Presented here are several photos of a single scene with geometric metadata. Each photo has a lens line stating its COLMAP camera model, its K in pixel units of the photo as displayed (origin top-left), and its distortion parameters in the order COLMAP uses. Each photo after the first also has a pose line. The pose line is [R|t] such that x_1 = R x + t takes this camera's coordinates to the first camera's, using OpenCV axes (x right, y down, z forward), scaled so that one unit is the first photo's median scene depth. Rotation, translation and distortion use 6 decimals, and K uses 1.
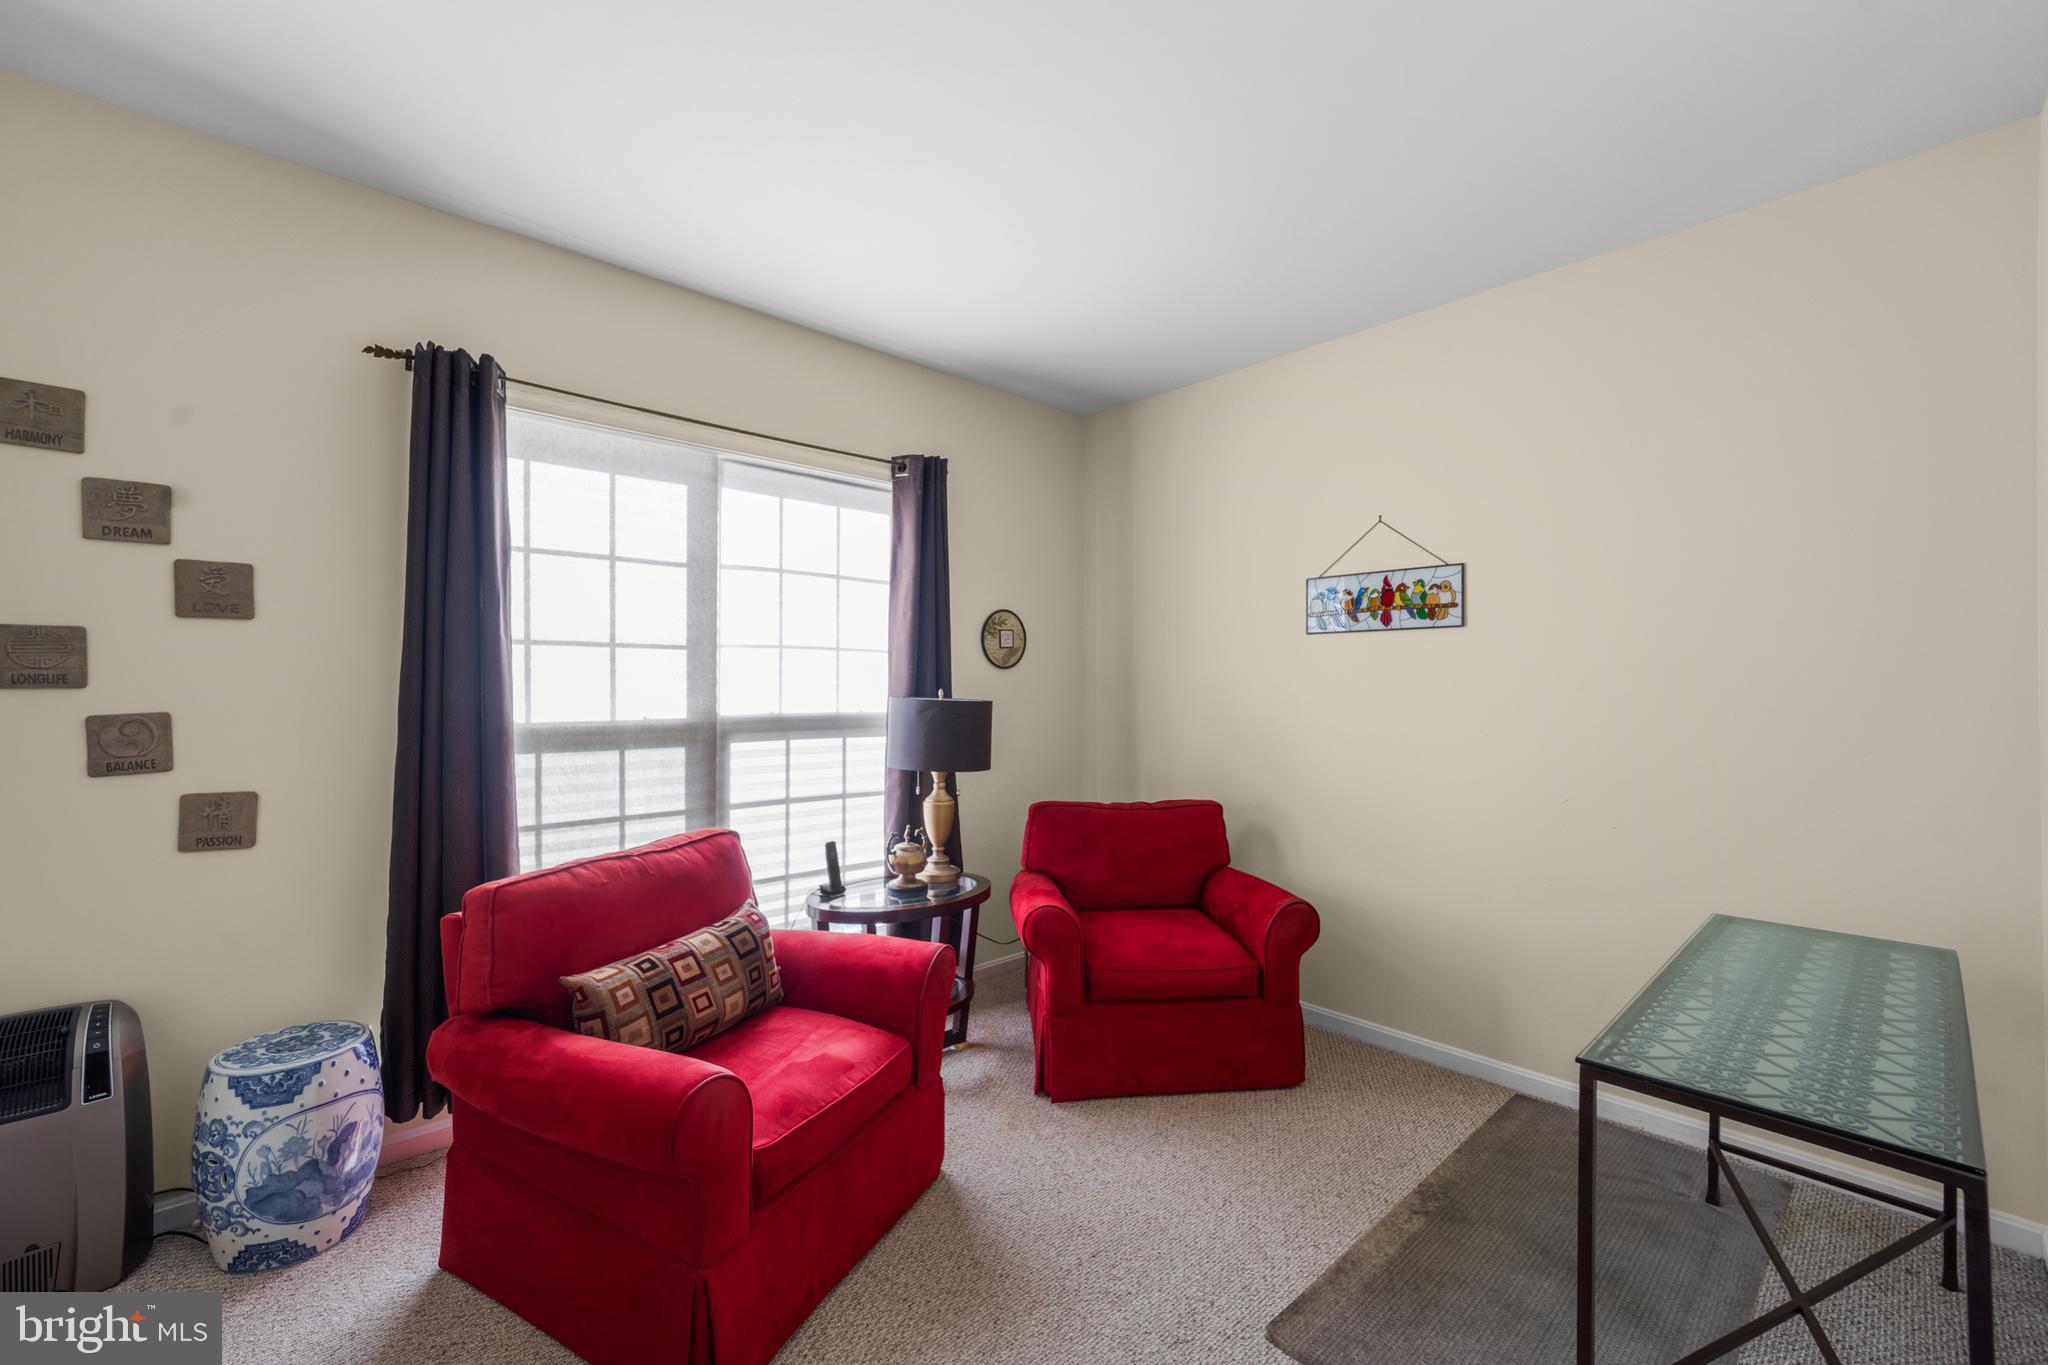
lens RADIAL K [[847.0, 0, 1037.0], [0, 847.0, 674.7], [0, 0, 1]] dist [-0.001968, -0.002016]
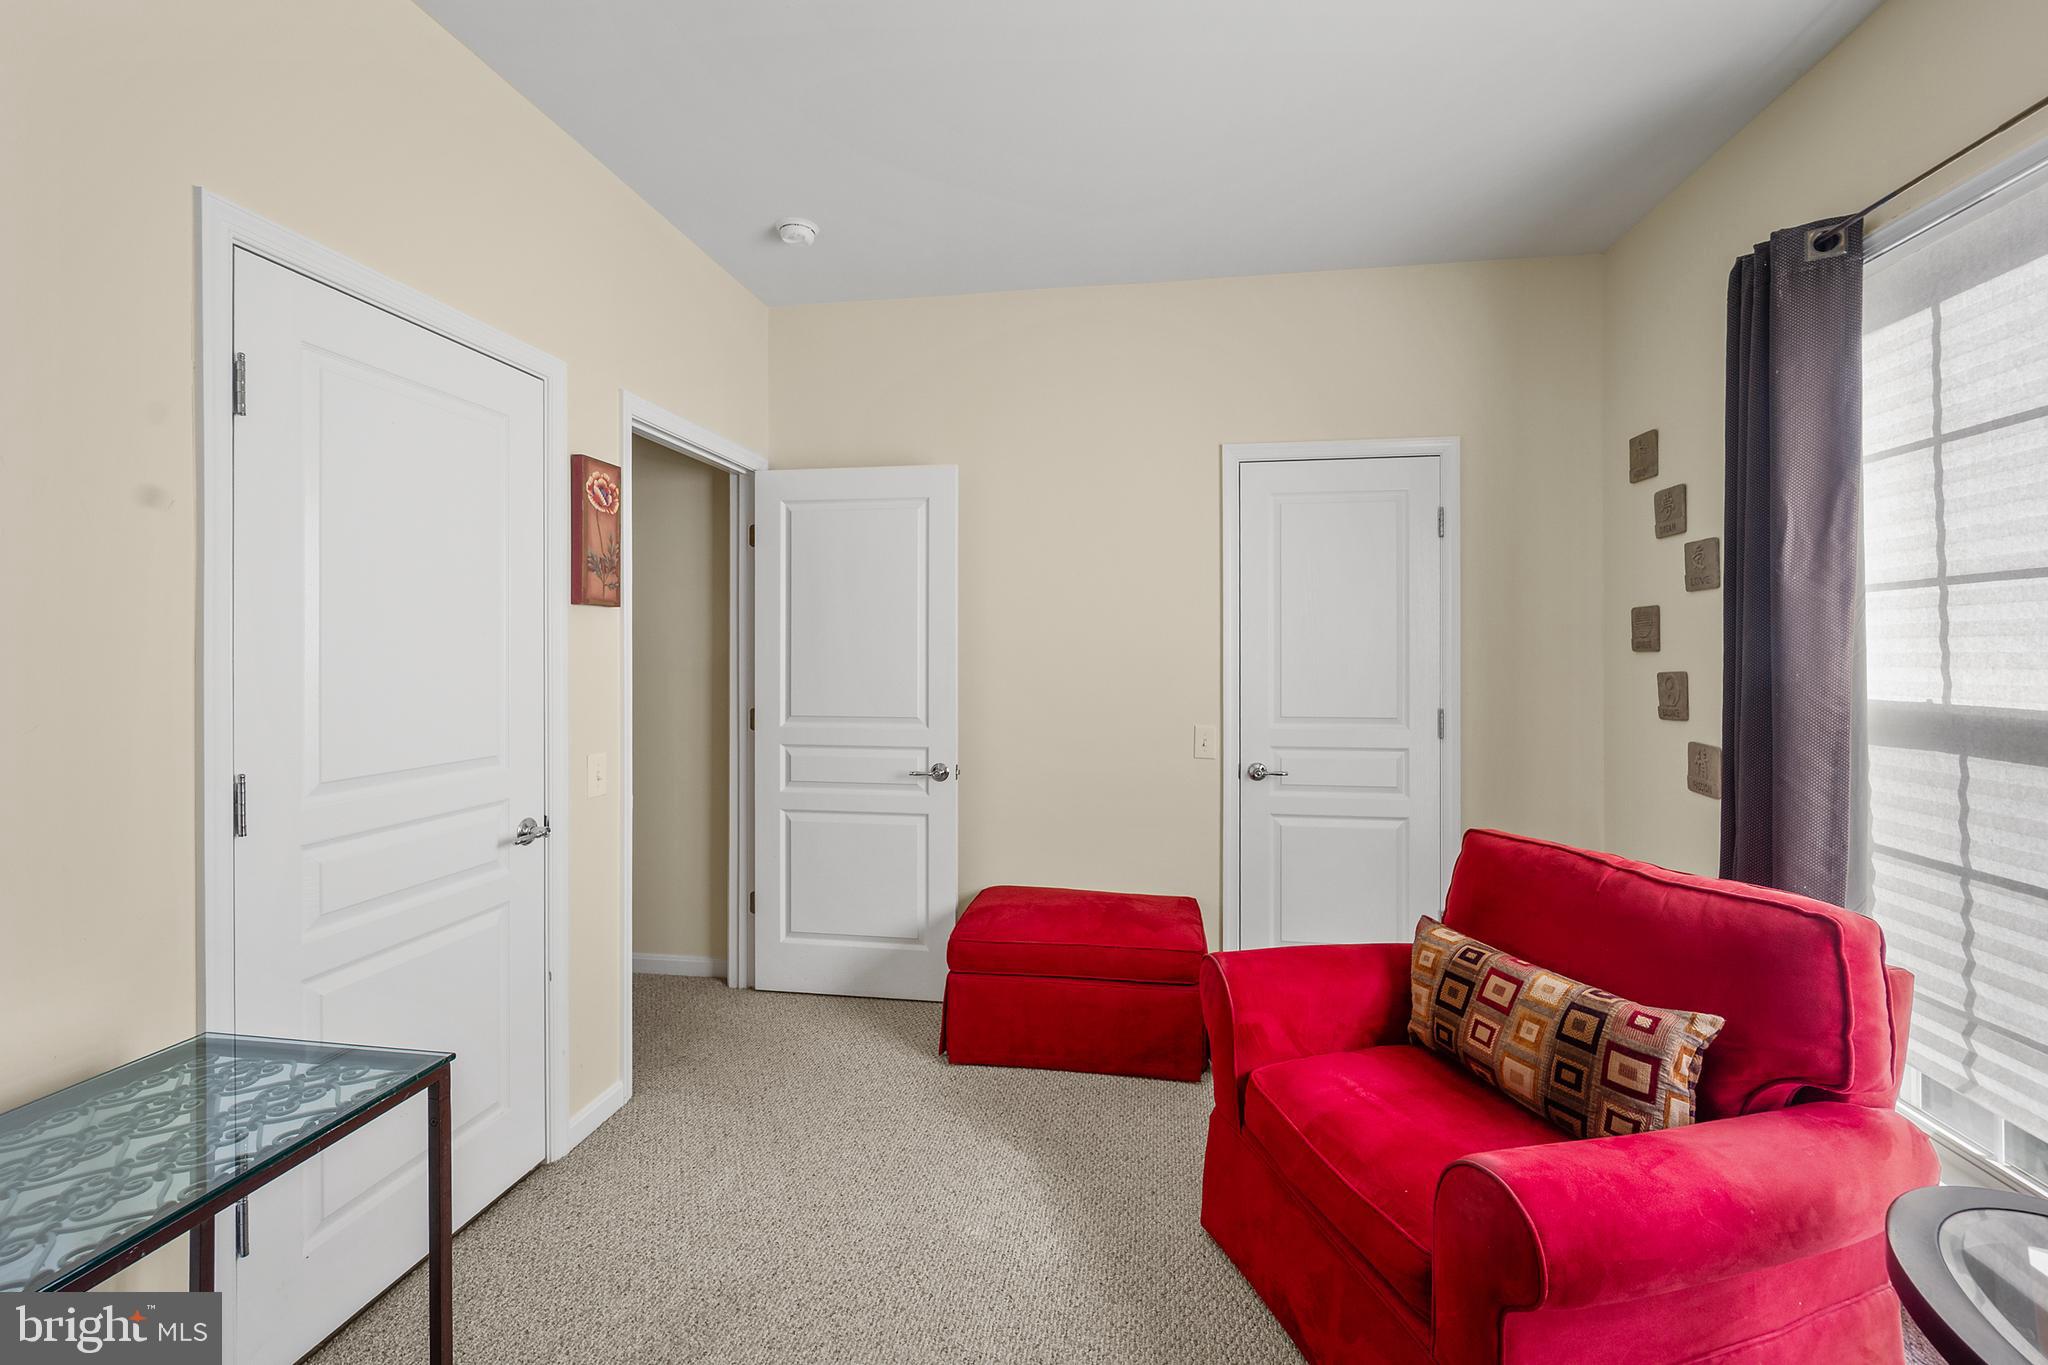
lens RADIAL K [[847.0, 0, 1034.0], [0, 847.0, 650.8], [0, 0, 1]] dist [-0.001968, -0.002016]
pose [[-0.782809, -0.001529, -0.622261, 0.453841], [0.006014, 0.999932, -0.010023, 0.021559], [0.622233, -0.011588, -0.782746, 1.367330]]
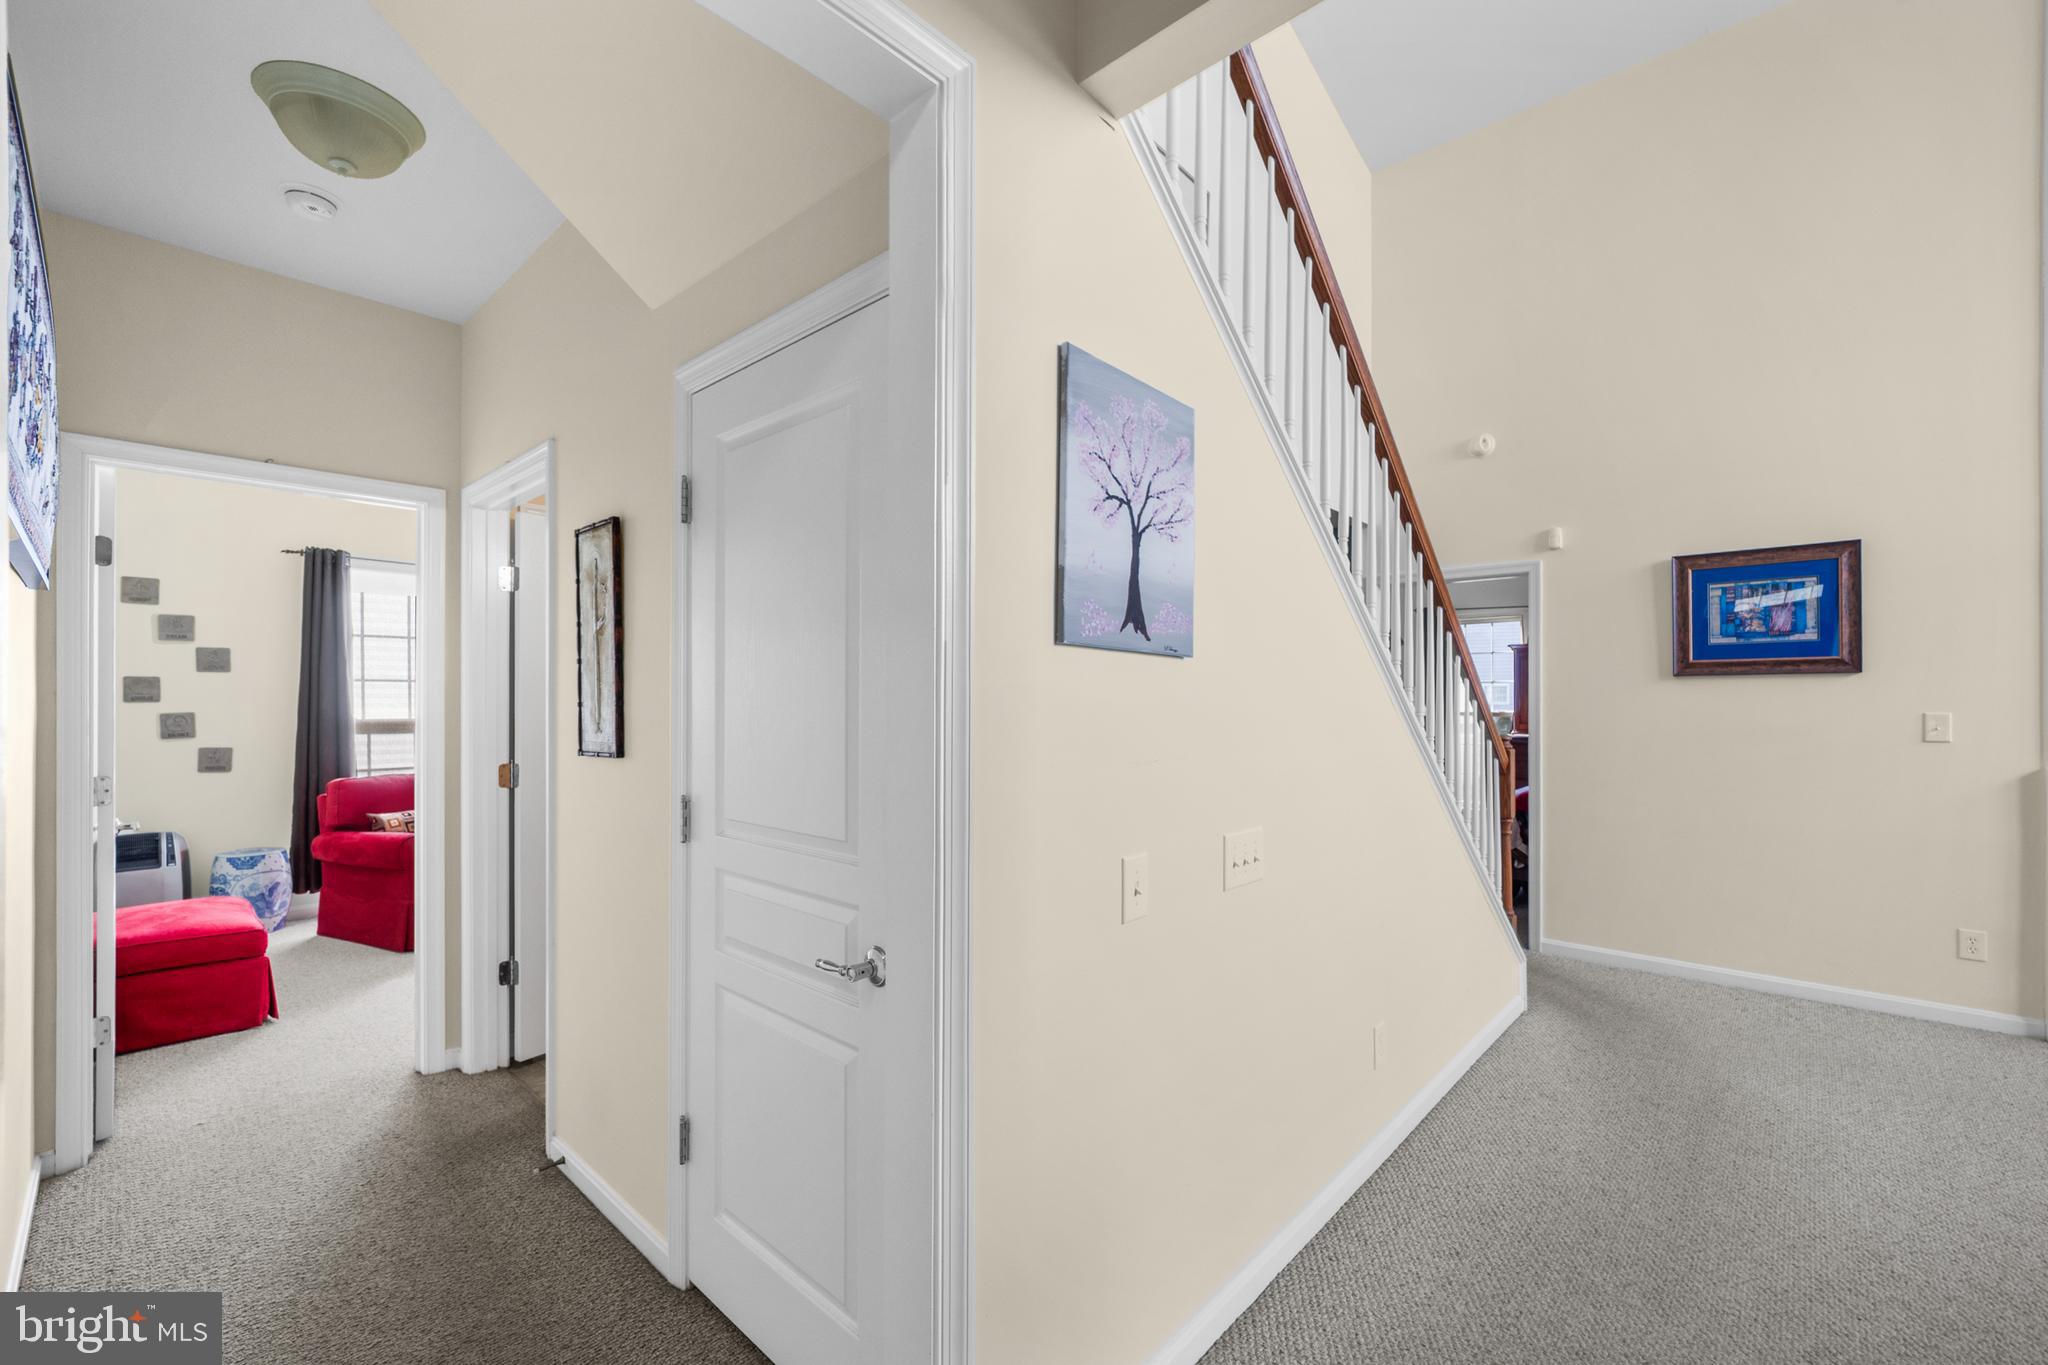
lens RADIAL K [[847.0, 0, 1031.3], [0, 847.0, 695.0], [0, 0, 1]] dist [-0.001968, -0.002016]
pose [[0.996814, -0.003564, 0.079679, 1.108786], [0.003628, 0.999993, -0.000663, 0.005727], [-0.079676, 0.000950, 0.996820, -1.529914]]
